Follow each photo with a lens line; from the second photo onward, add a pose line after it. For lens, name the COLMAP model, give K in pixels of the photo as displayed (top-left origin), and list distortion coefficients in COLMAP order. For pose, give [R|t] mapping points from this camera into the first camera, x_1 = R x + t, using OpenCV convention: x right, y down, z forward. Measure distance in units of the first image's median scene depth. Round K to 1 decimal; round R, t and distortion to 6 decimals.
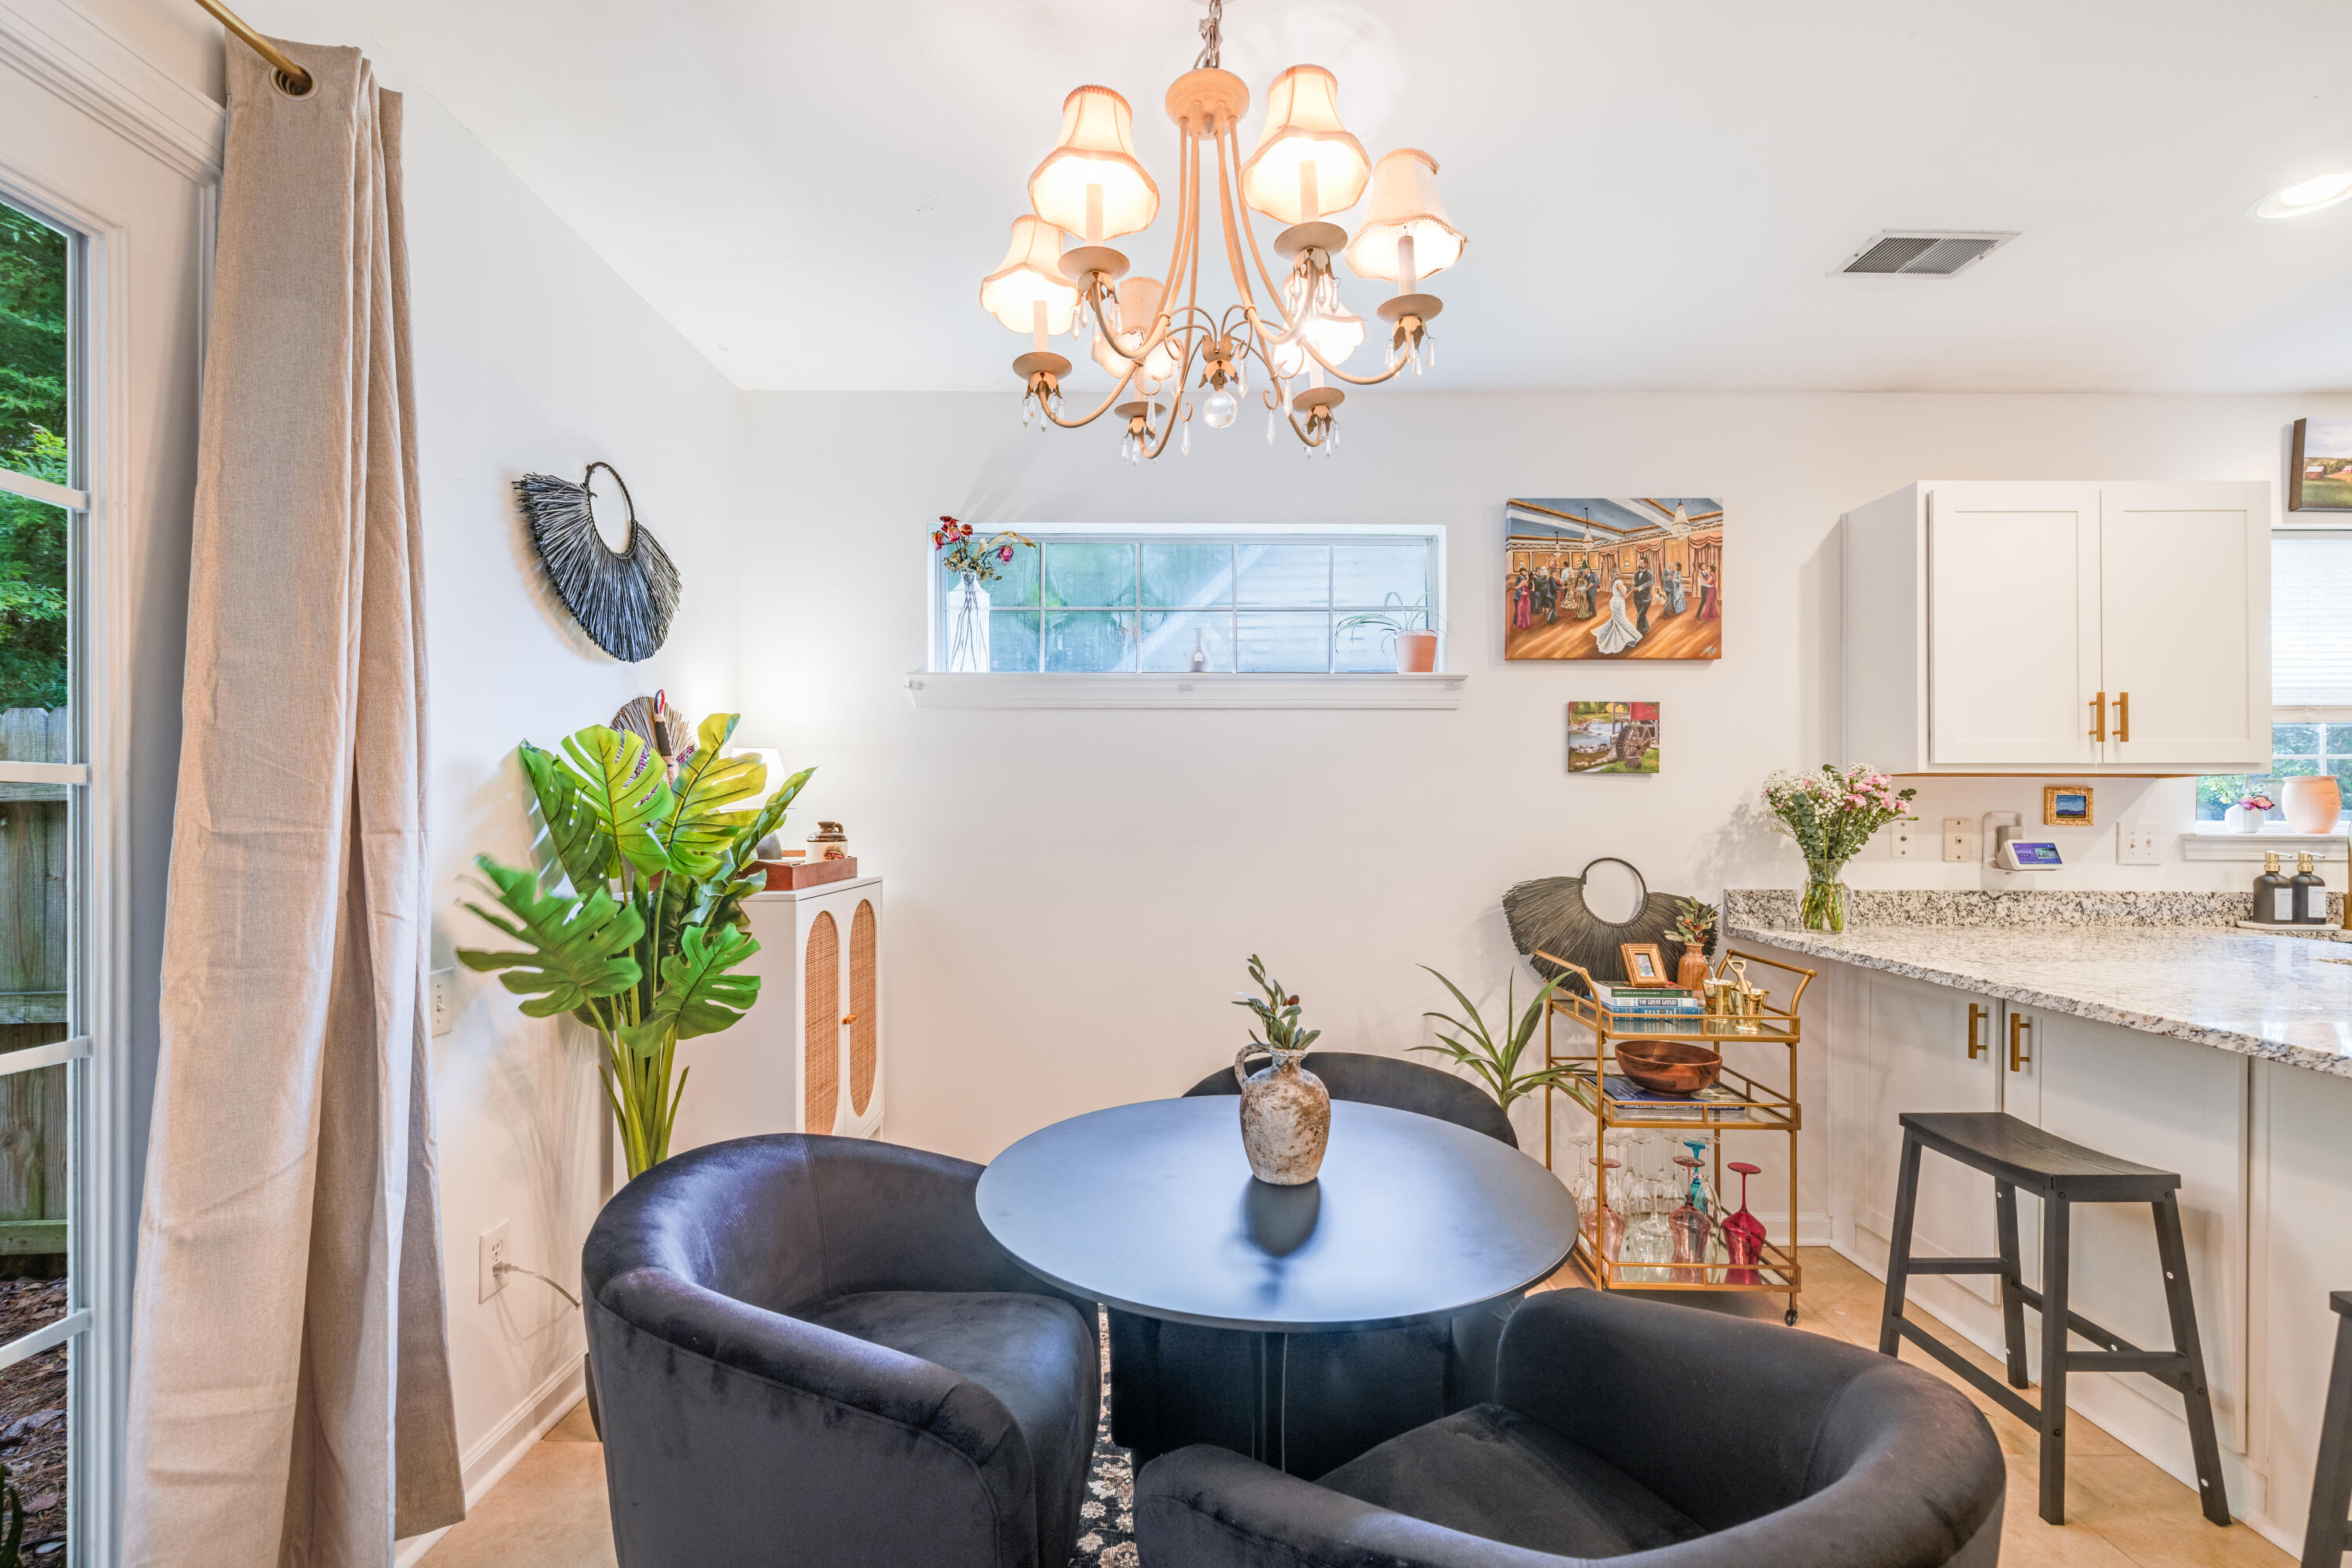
lens RADIAL K [[1028.5, 0, 1177.3], [0, 1028.5, 807.1], [0, 0, 1]] dist [0.004537, 0.000458]
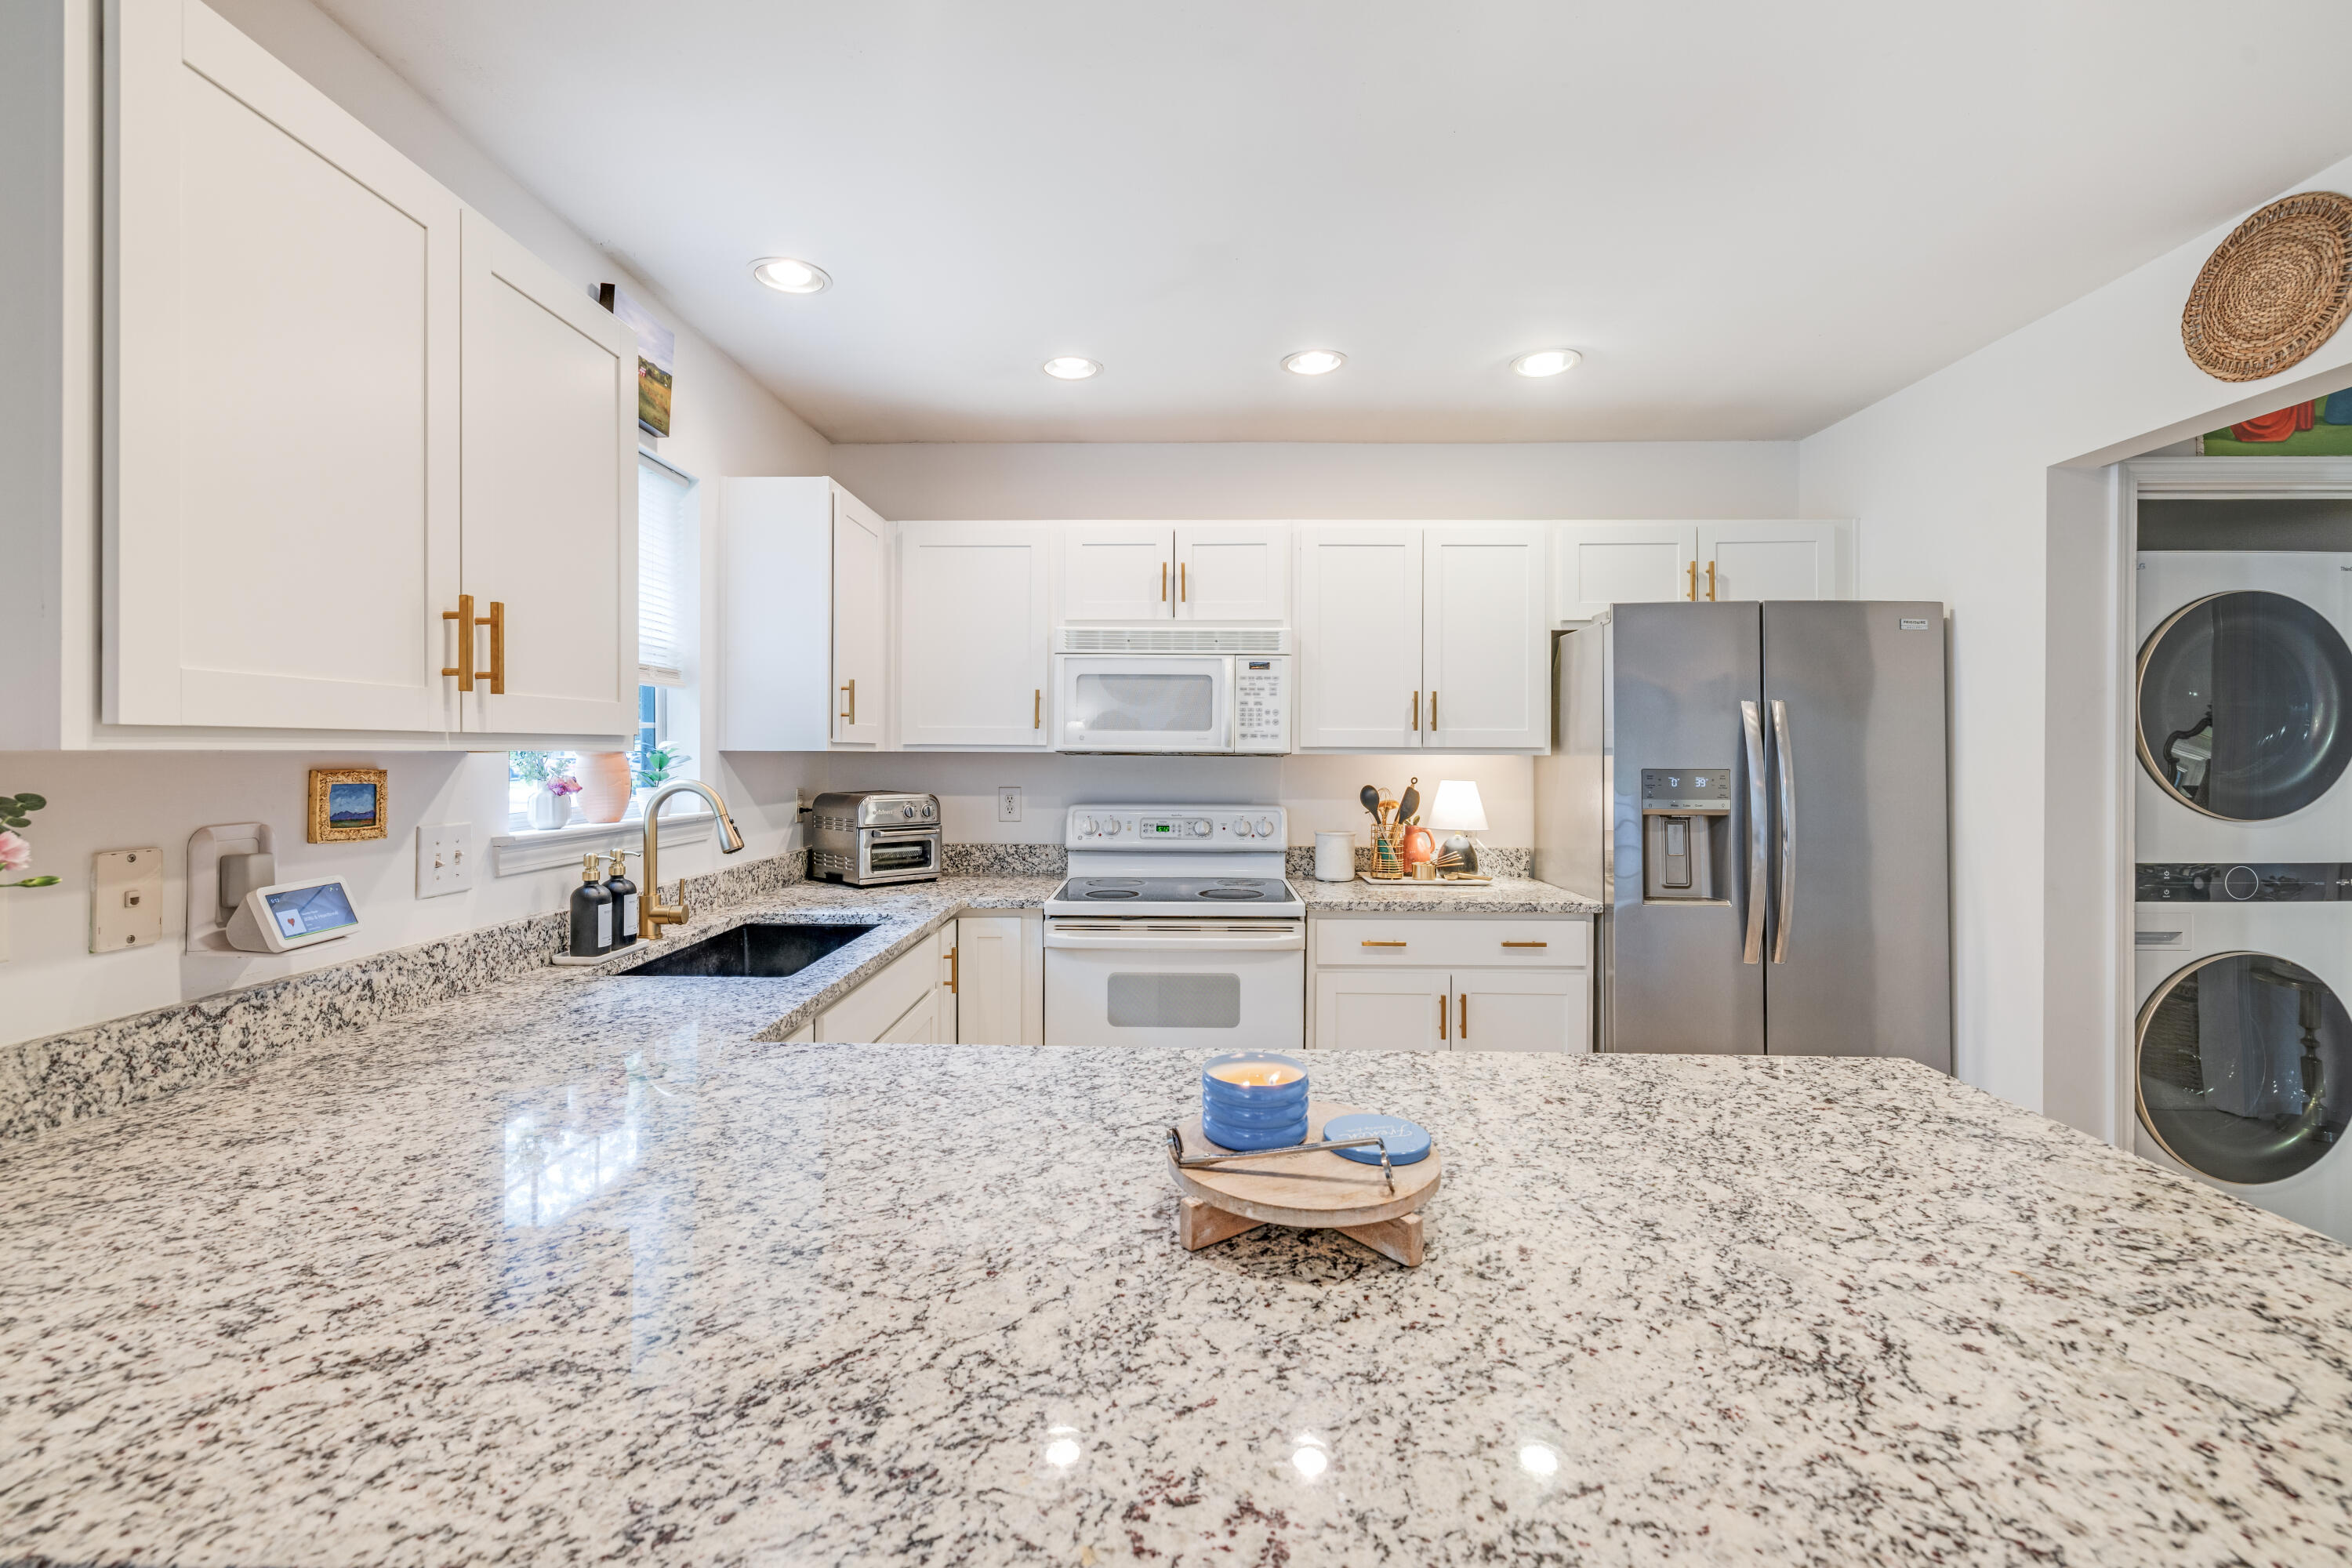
lens RADIAL K [[994.0, 0, 1152.5], [0, 994.0, 743.9], [0, 0, 1]] dist [0.005103, -0.000553]
pose [[0.036399, 0.005702, 0.999321, 0.365110], [-0.007959, 0.999954, -0.005416, -0.033317], [-0.999306, -0.007757, 0.036443, 0.571496]]
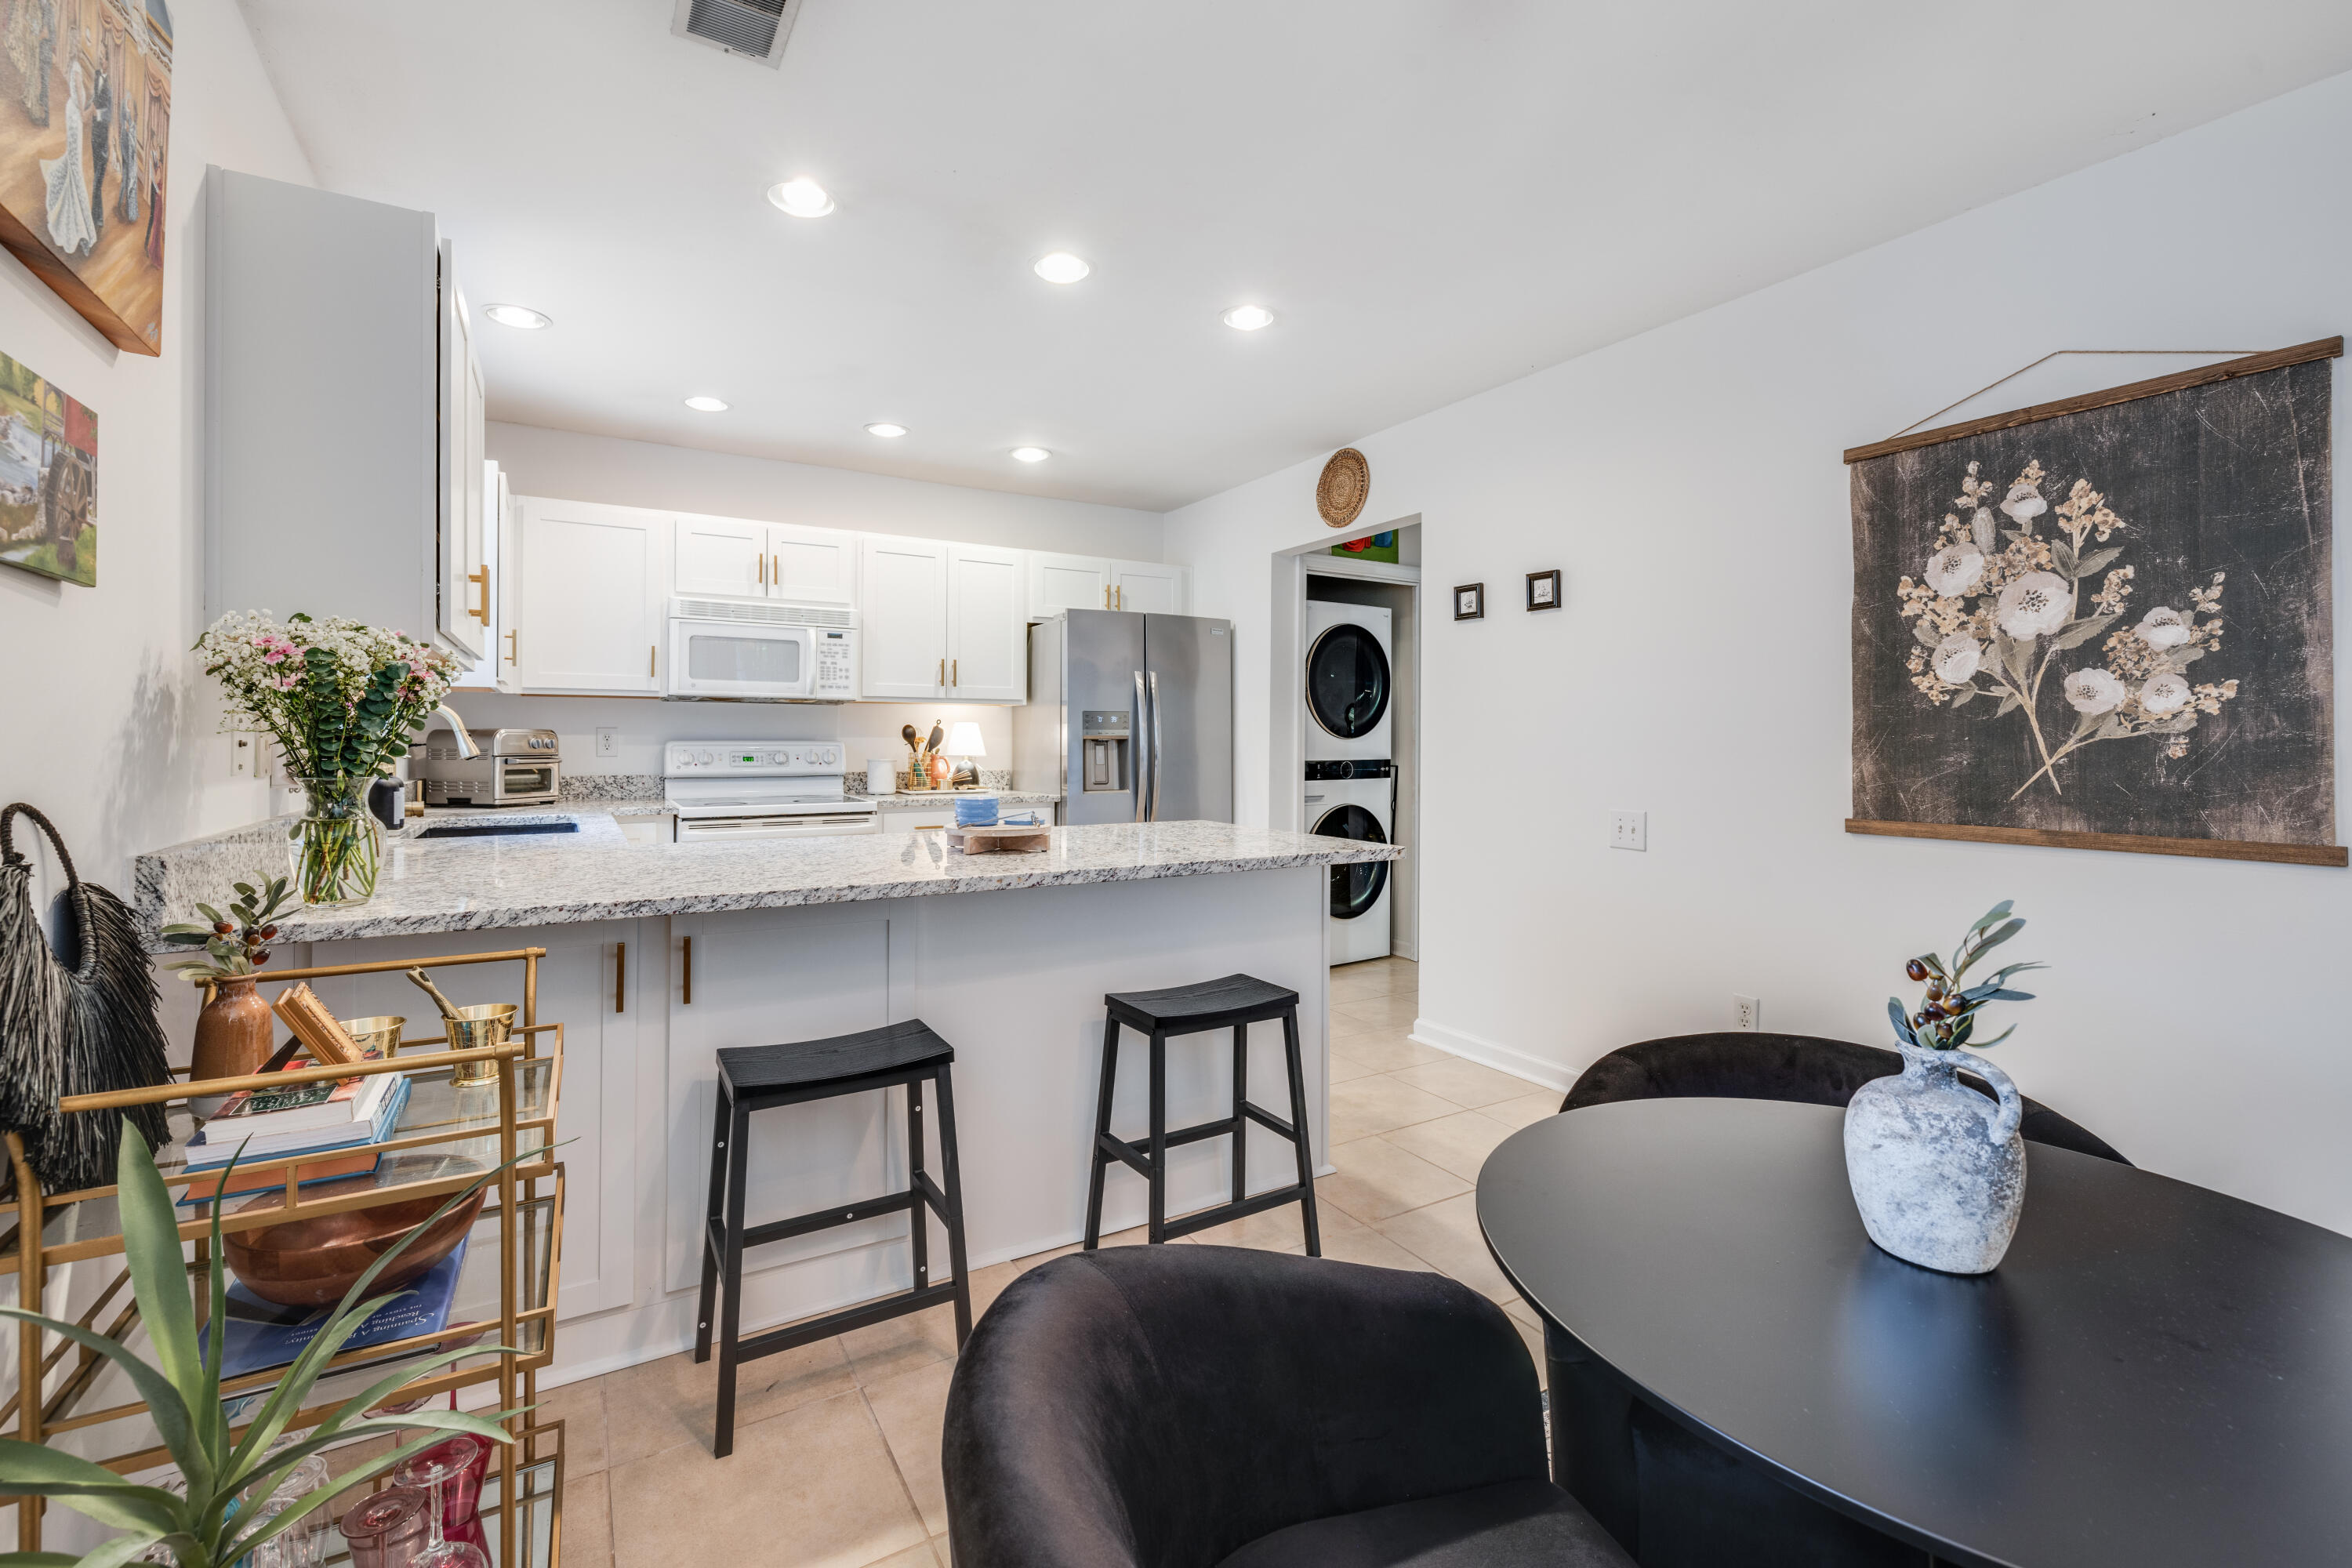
lens RADIAL K [[1009.2, 0, 1152.7], [0, 1009.2, 740.1], [0, 0, 1]] dist [-0.000055, 0.000034]
pose [[-0.506717, -0.005215, 0.862097, -0.088834], [-0.006840, 0.999975, 0.002028, 0.023759], [-0.862085, -0.004869, -0.506740, 0.847447]]
